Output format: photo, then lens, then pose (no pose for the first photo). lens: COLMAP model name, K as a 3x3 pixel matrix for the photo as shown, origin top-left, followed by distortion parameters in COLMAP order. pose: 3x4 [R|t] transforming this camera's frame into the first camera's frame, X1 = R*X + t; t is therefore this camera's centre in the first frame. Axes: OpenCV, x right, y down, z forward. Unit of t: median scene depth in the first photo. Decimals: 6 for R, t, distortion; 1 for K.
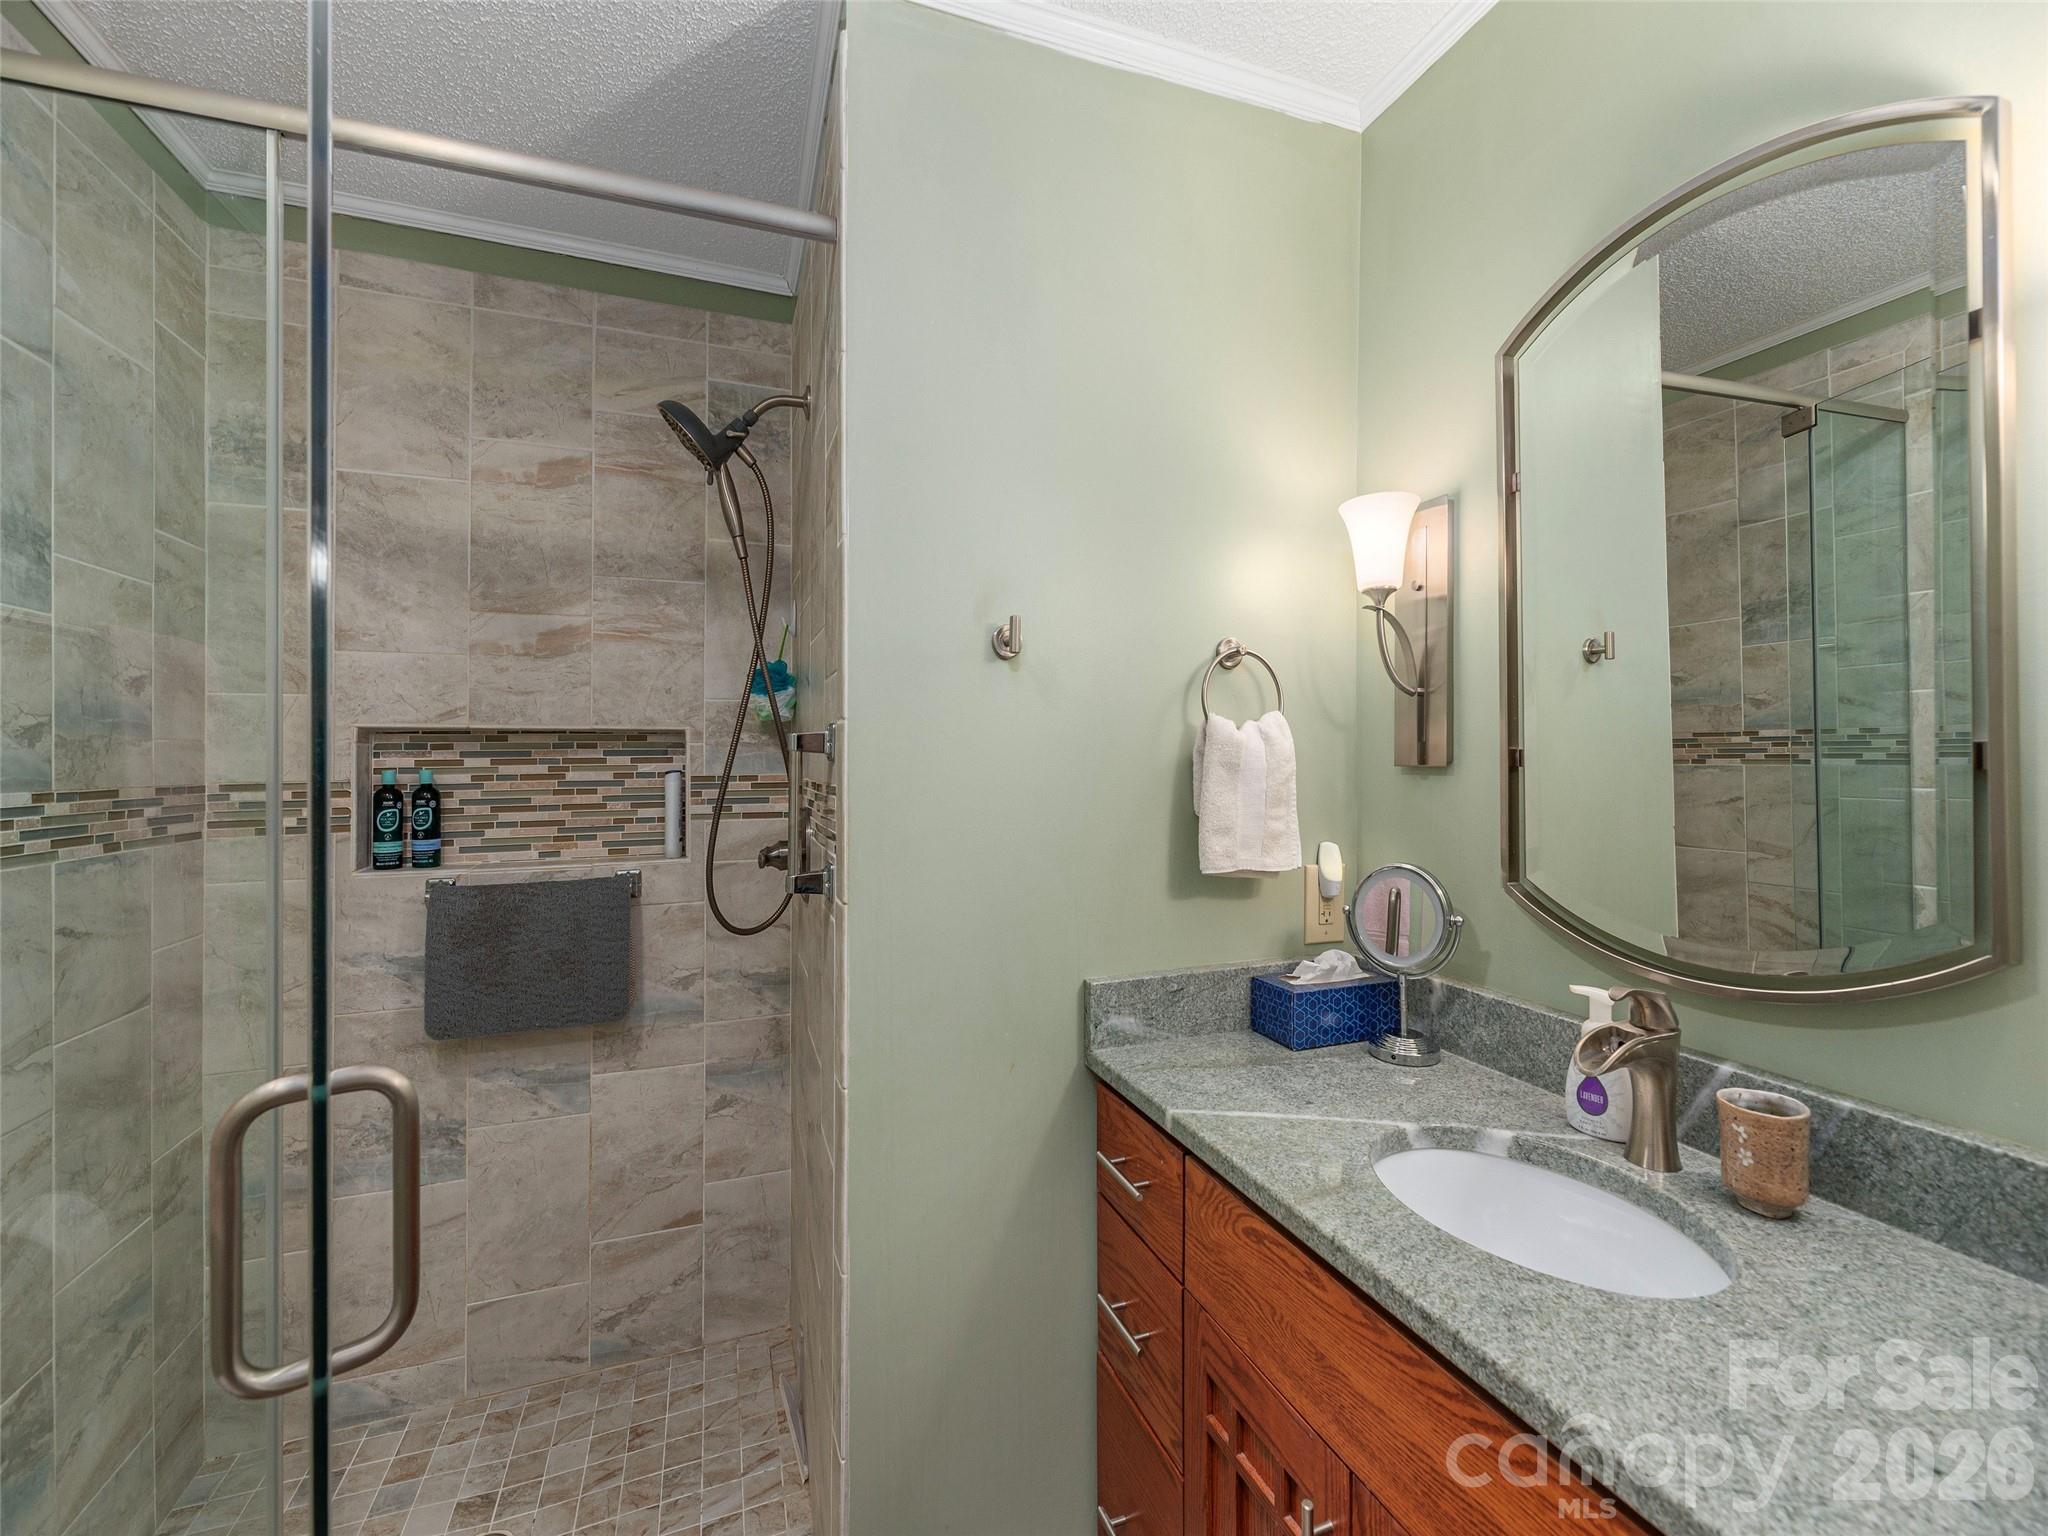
lens RADIAL K [[840.7, 0, 1024.0], [0, 840.7, 768.0], [0, 0, 1]] dist [0.000448, 0.000052]
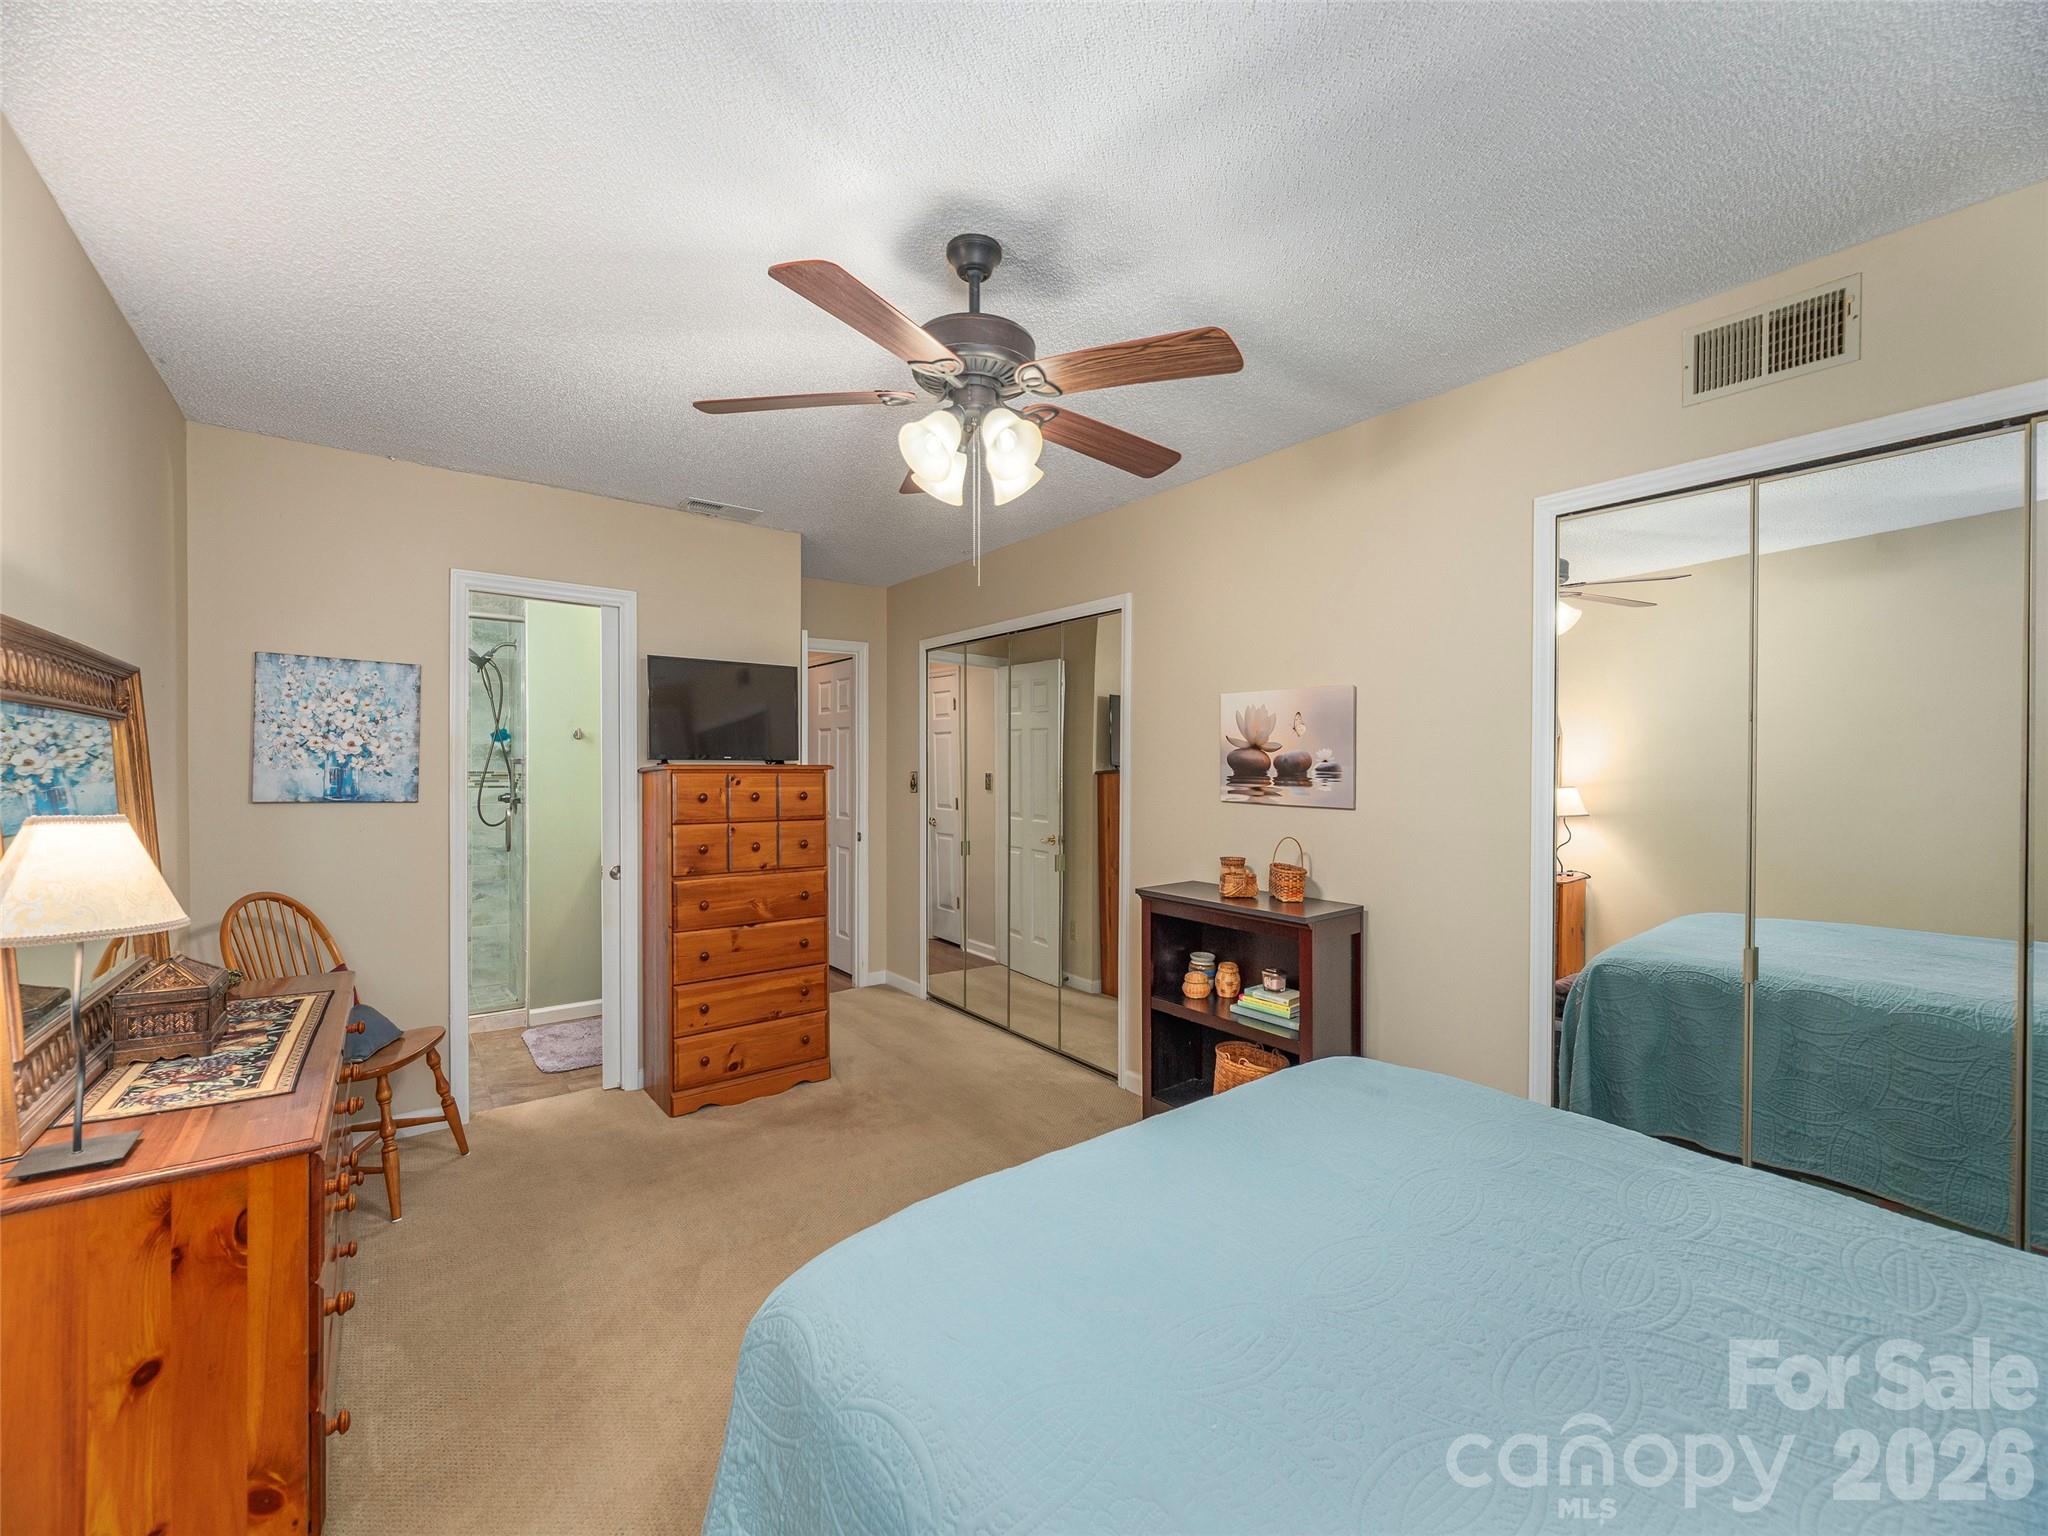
lens RADIAL K [[840.7, 0, 1024.0], [0, 840.7, 768.0], [0, 0, 1]] dist [0.000448, 0.000052]
pose [[0.958681, 0.009212, 0.284333, 0.566287], [-0.011514, 0.999913, 0.006427, -0.040528], [-0.284249, -0.009435, 0.958704, -2.164095]]
